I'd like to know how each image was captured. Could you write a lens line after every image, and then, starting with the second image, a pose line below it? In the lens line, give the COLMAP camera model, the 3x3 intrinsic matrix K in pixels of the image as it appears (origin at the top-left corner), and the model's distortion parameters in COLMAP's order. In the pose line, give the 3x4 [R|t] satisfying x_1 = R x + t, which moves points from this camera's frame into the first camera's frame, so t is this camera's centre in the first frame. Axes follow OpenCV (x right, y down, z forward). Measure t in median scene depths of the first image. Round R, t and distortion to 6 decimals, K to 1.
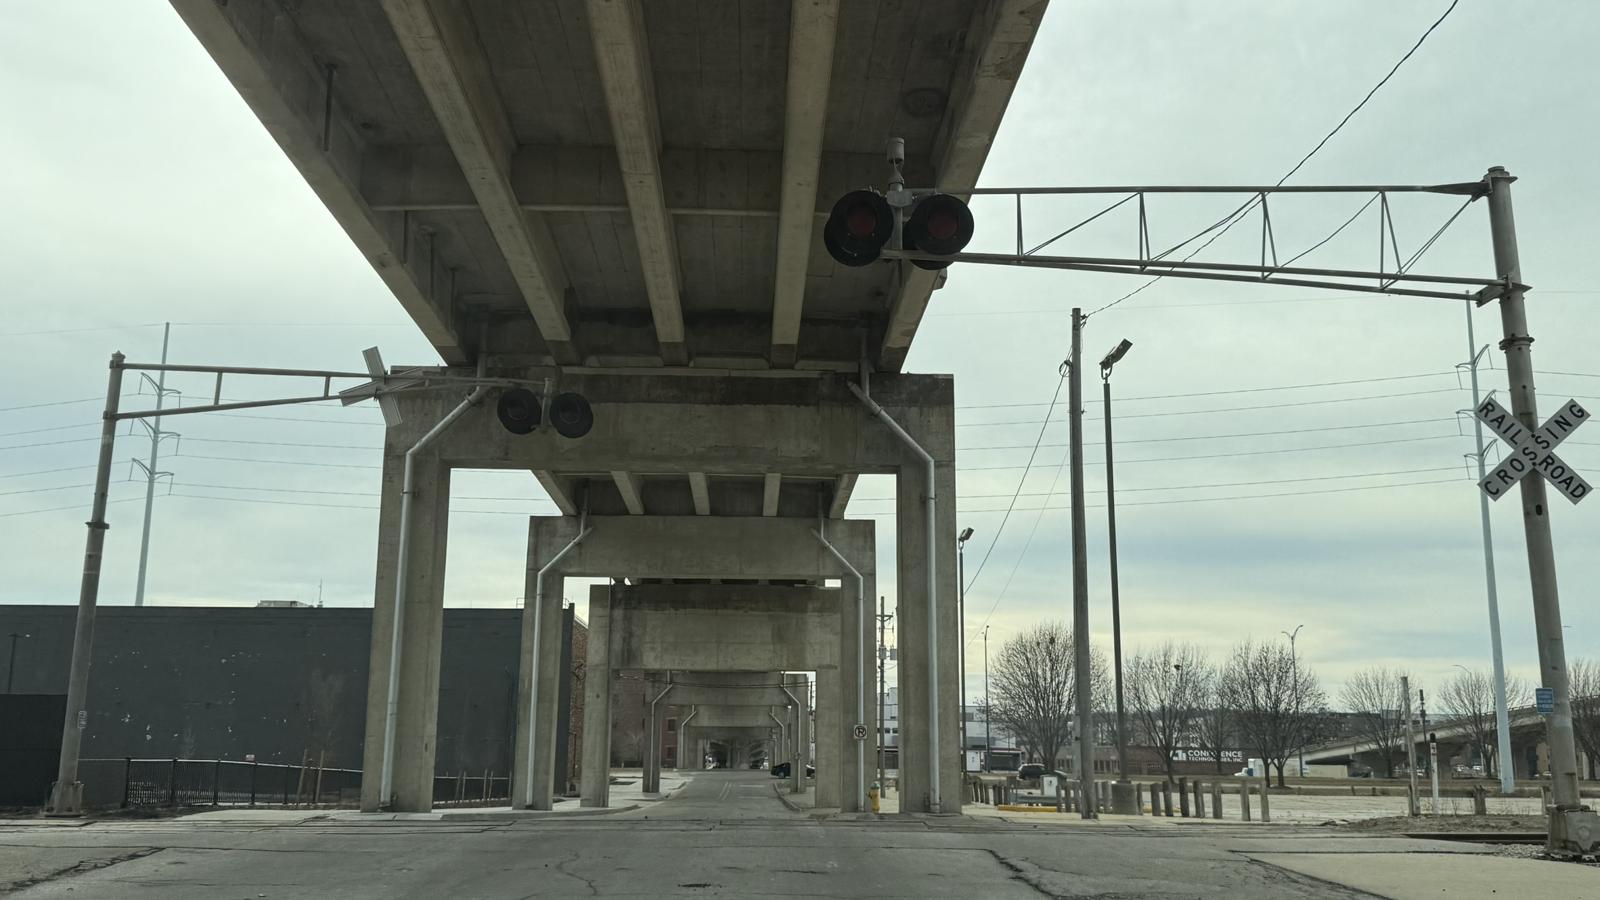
lens RADIAL K [[1440.7, 0, 800.0], [0, 1440.7, 450.0], [0, 0, 1]] dist [0.114148, -0.291739]
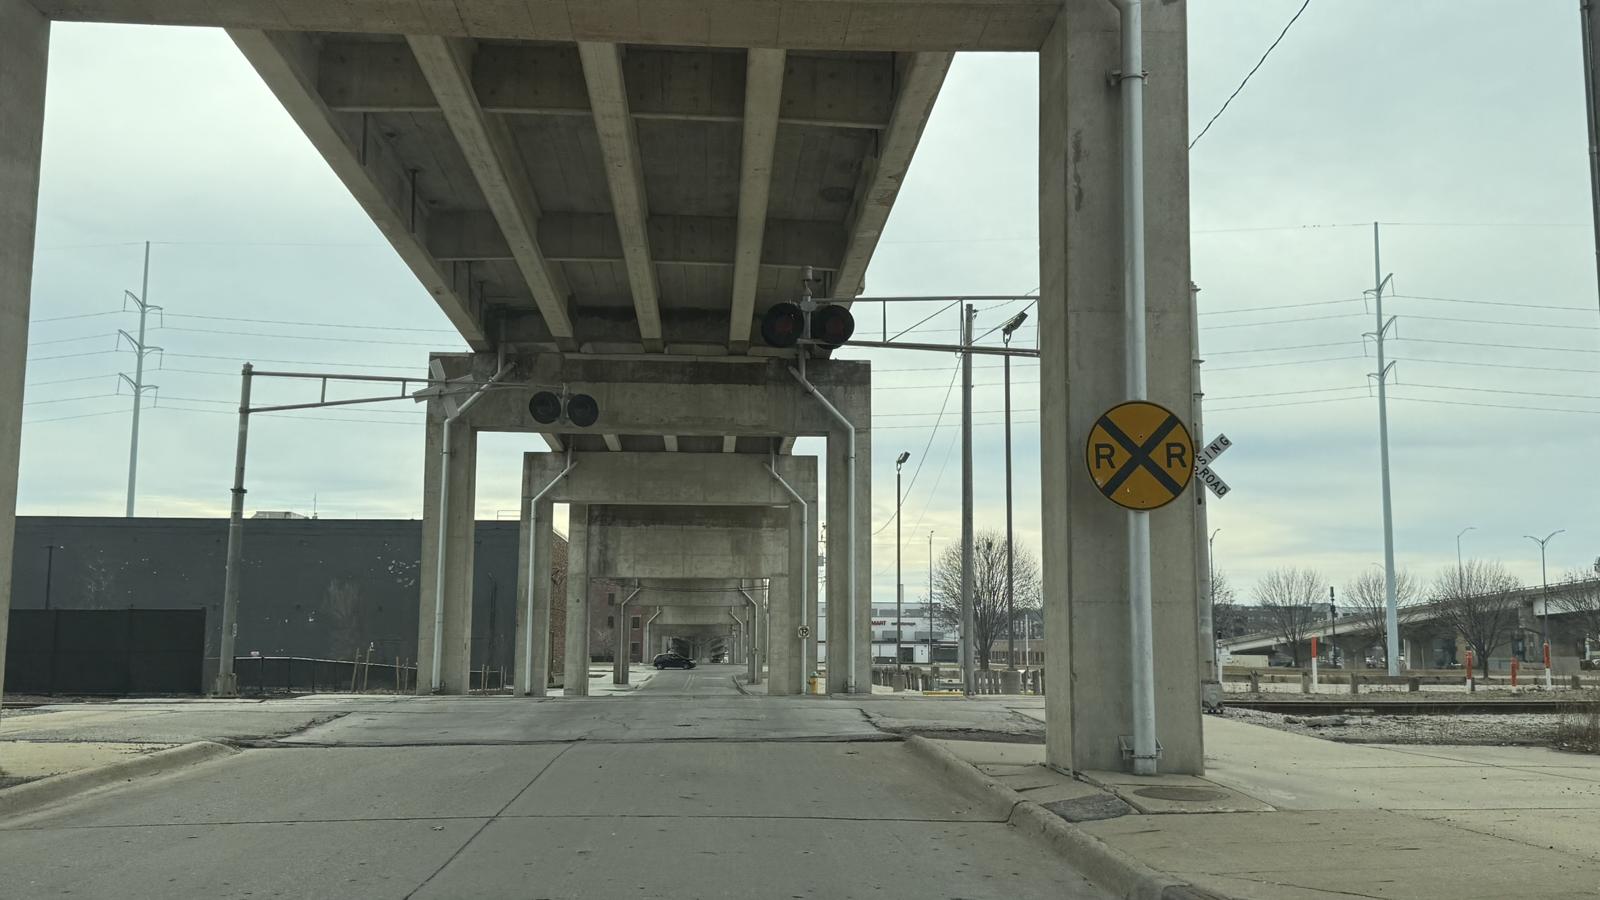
lens RADIAL K [[1511.0, 0, 852.2], [0, 1511.0, 452.1], [0, 0, 1]] dist [0.102195, -0.339808]
pose [[0.998248, 0.002295, 0.059118, 0.009937], [-0.006931, 0.996904, 0.078327, -0.076493], [-0.058756, -0.078600, 0.995173, -0.352752]]
